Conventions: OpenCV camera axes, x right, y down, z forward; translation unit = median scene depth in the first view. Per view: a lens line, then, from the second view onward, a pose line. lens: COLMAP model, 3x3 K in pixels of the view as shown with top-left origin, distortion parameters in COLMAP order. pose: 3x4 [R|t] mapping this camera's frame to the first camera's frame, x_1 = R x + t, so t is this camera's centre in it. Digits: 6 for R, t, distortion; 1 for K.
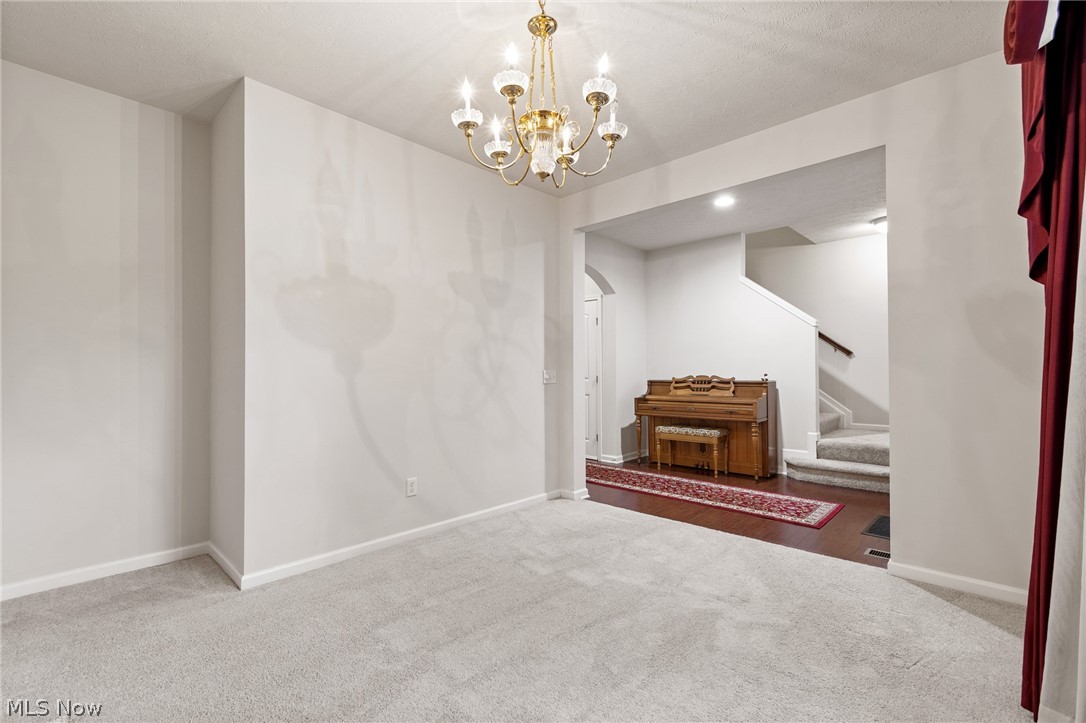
lens RADIAL K [[477.6, 0, 524.4], [0, 477.6, 362.4], [0, 0, 1]] dist [0.000283, -0.000023]
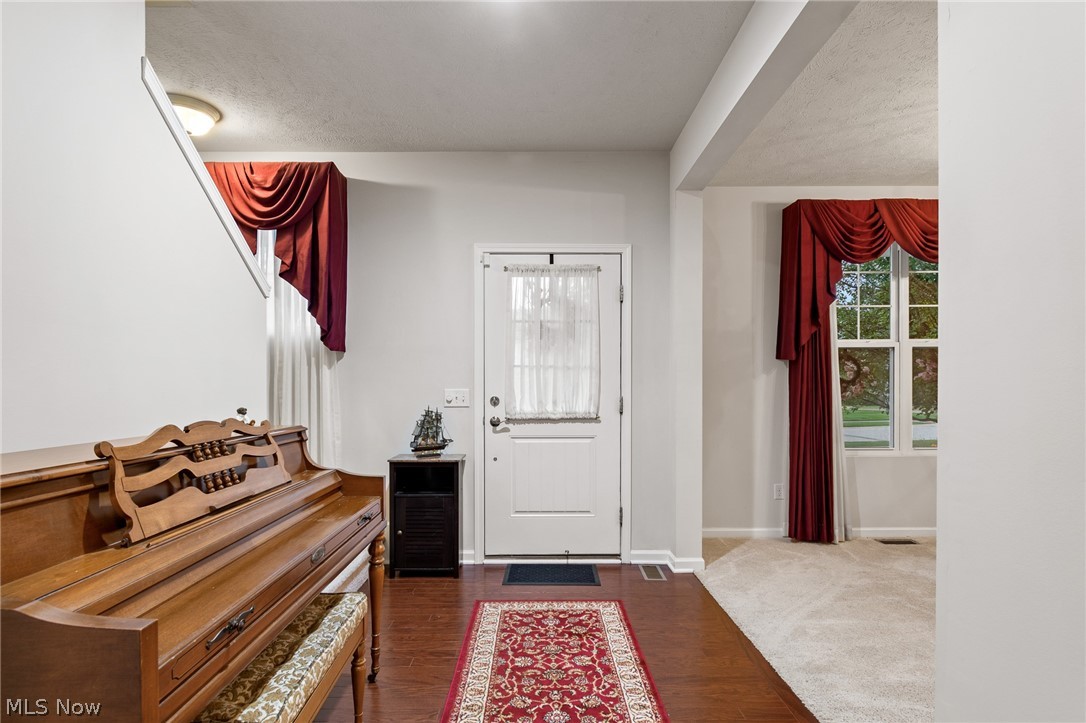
lens RADIAL K [[538.4, 0, 546.0], [0, 538.4, 386.3], [0, 0, 1]] dist [-0.000817, -0.000520]
pose [[-0.713693, 0.006783, 0.700426, 0.081483], [-0.006356, 0.999849, -0.016160, 0.016448], [-0.700430, -0.015985, -0.713542, 1.431360]]
